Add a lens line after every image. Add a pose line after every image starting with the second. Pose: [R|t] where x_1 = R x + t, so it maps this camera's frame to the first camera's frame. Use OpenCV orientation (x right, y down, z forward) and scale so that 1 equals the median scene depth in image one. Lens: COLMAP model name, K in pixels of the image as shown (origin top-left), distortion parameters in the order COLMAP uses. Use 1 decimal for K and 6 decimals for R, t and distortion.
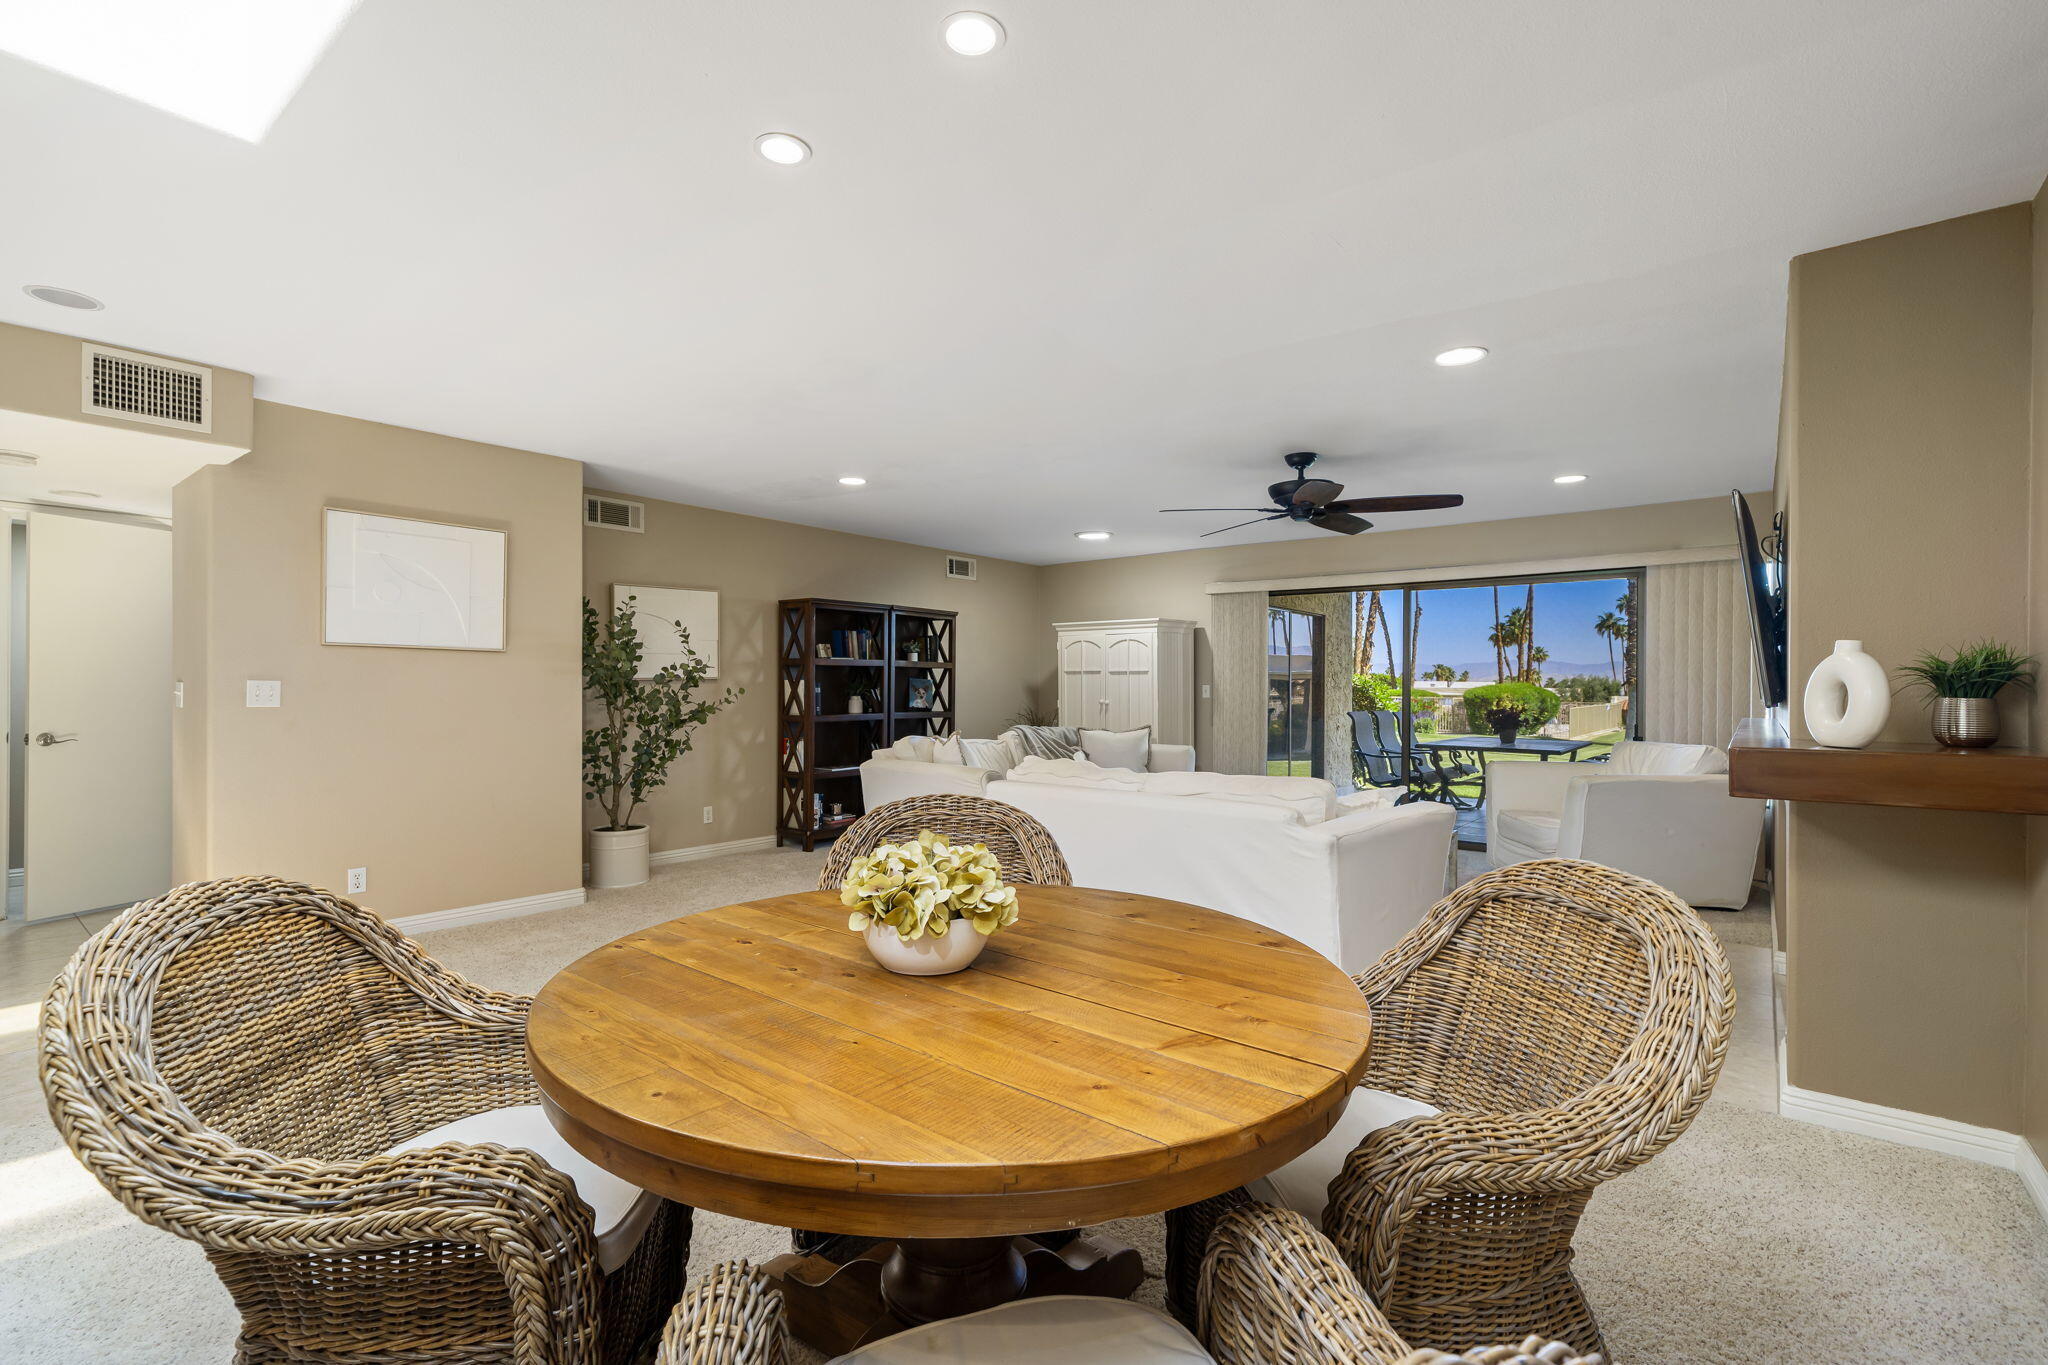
lens RADIAL K [[918.8, 0, 1040.1], [0, 918.8, 690.5], [0, 0, 1]] dist [0.001131, -0.000426]
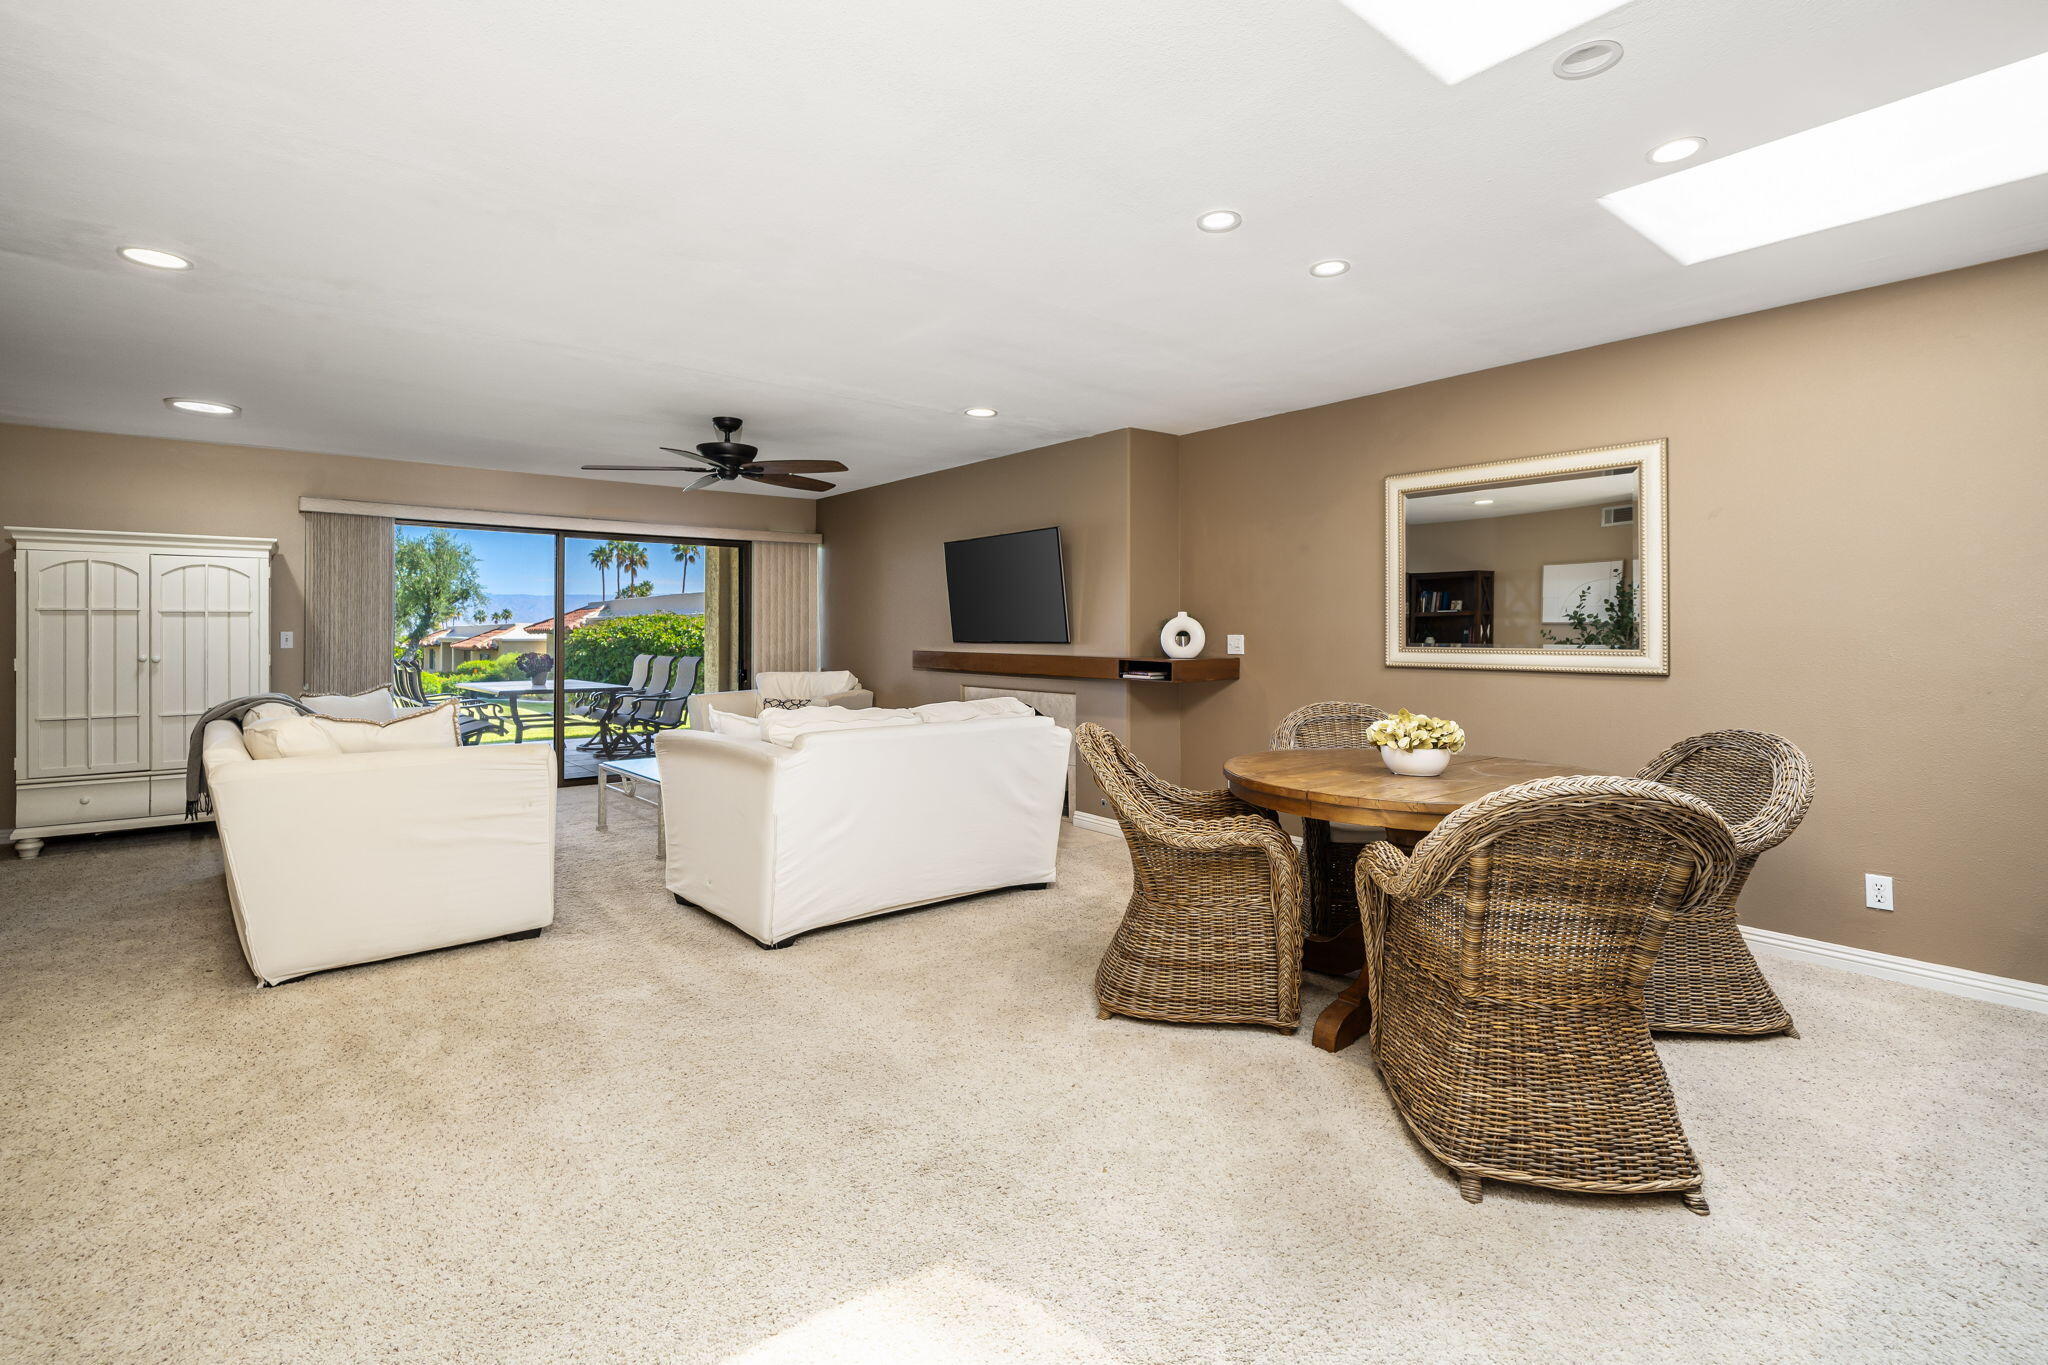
lens RADIAL K [[963.6, 0, 1010.6], [0, 963.6, 632.0], [0, 0, 1]] dist [0.012132, -0.001235]
pose [[0.235603, -0.003356, 0.971844, -0.528726], [0.007220, 0.999972, 0.001702, -0.003574], [-0.971823, 0.006616, 0.235620, 0.286095]]
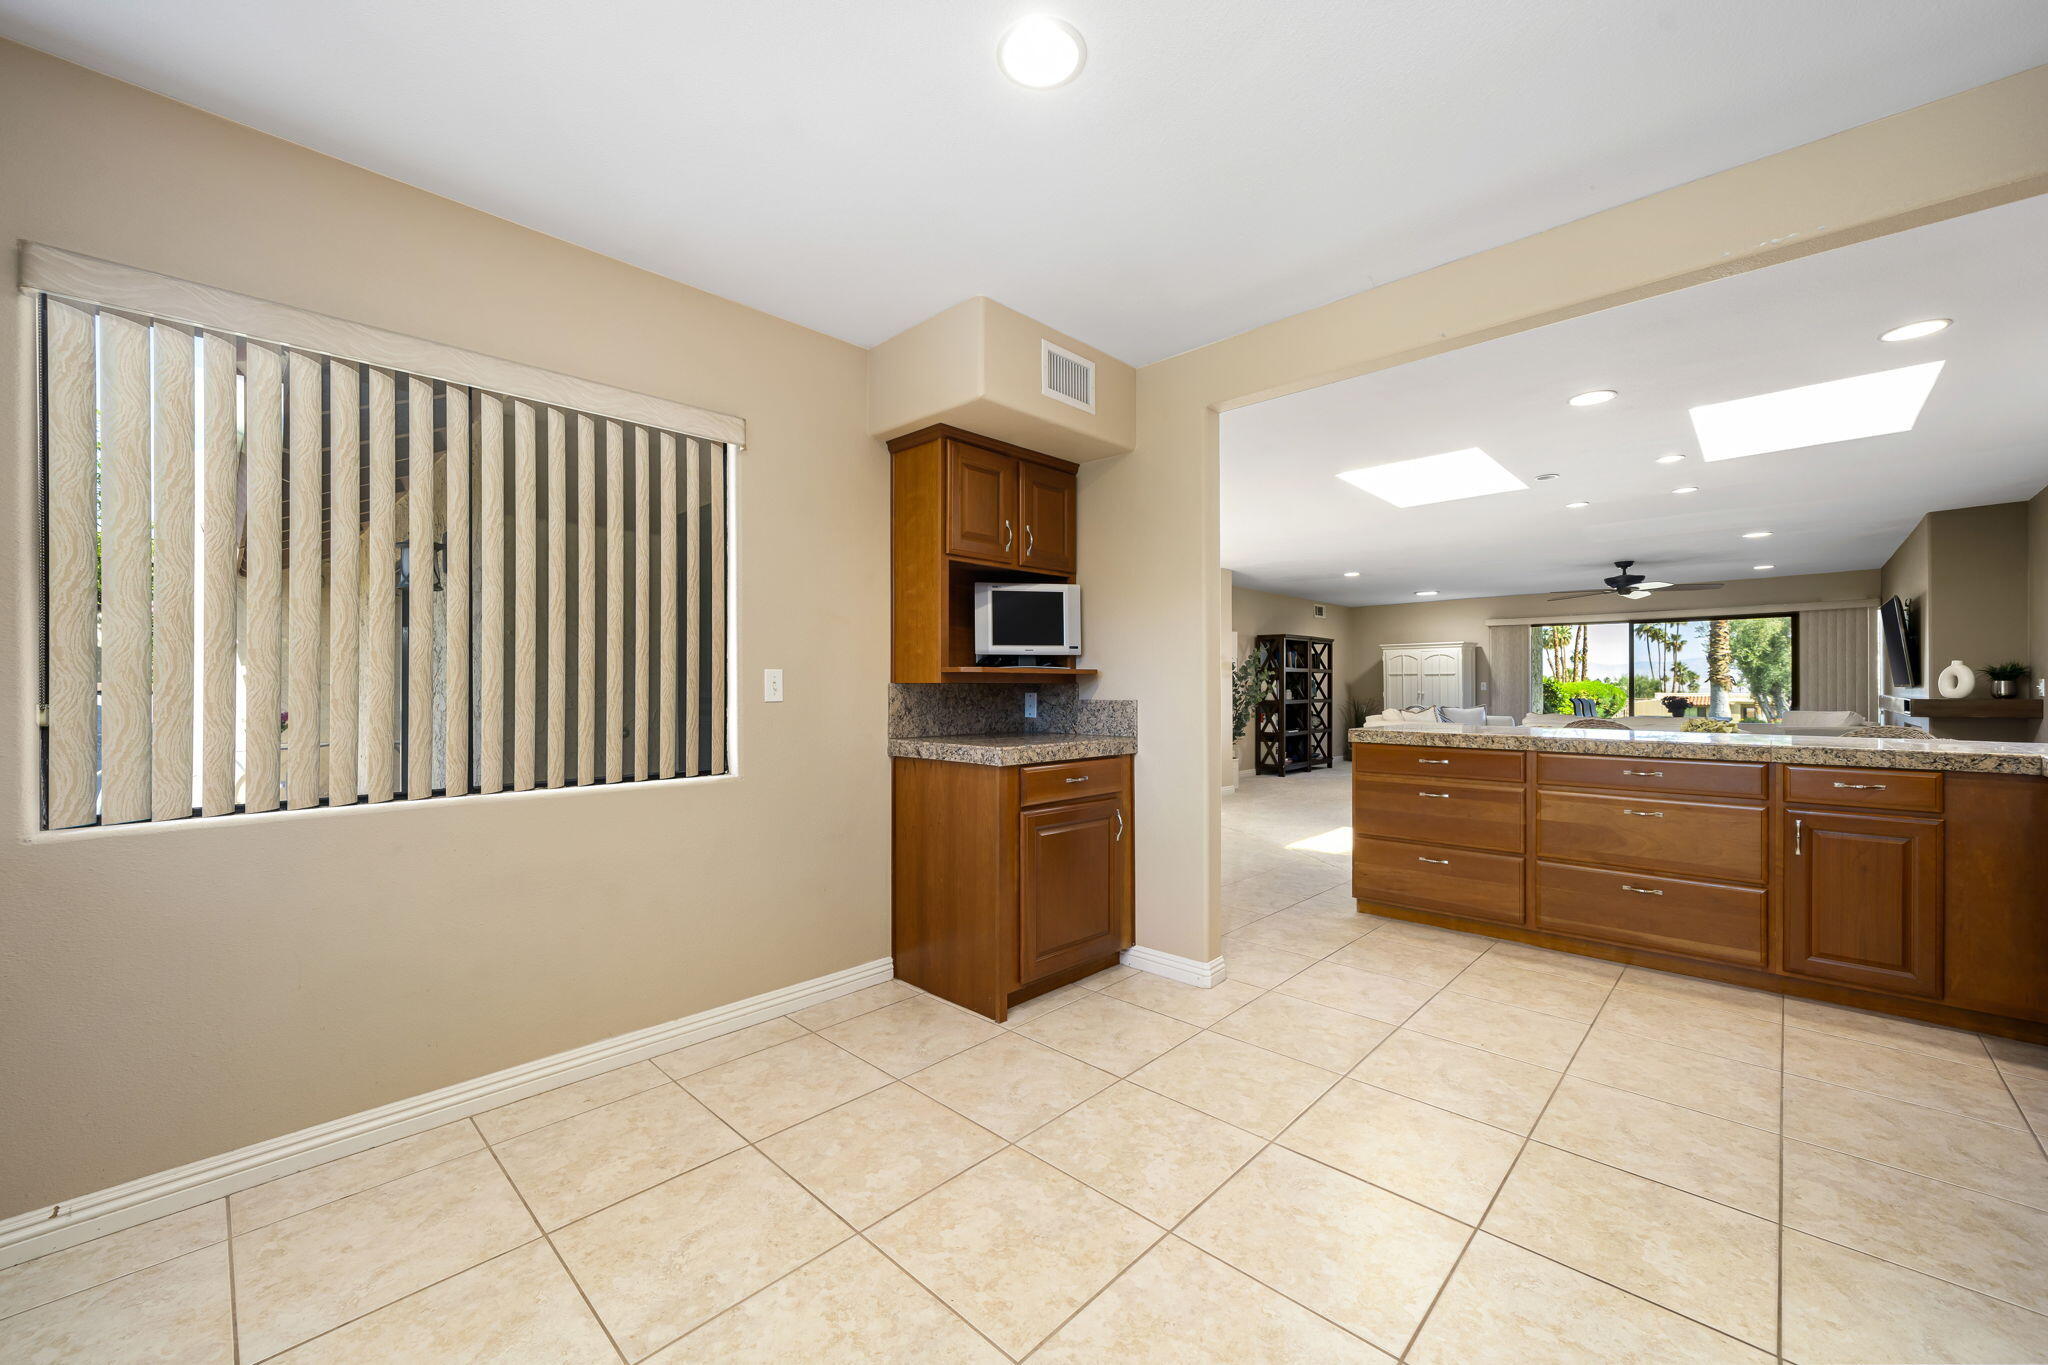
lens RADIAL K [[819.1, 0, 1013.7], [0, 819.1, 680.6], [0, 0, 1]] dist [-0.000921, -0.000513]
pose [[0.995730, -0.005883, -0.092121, -0.597431], [0.004486, 0.999872, -0.015363, 0.011045], [0.092199, 0.014884, 0.995629, -0.593770]]
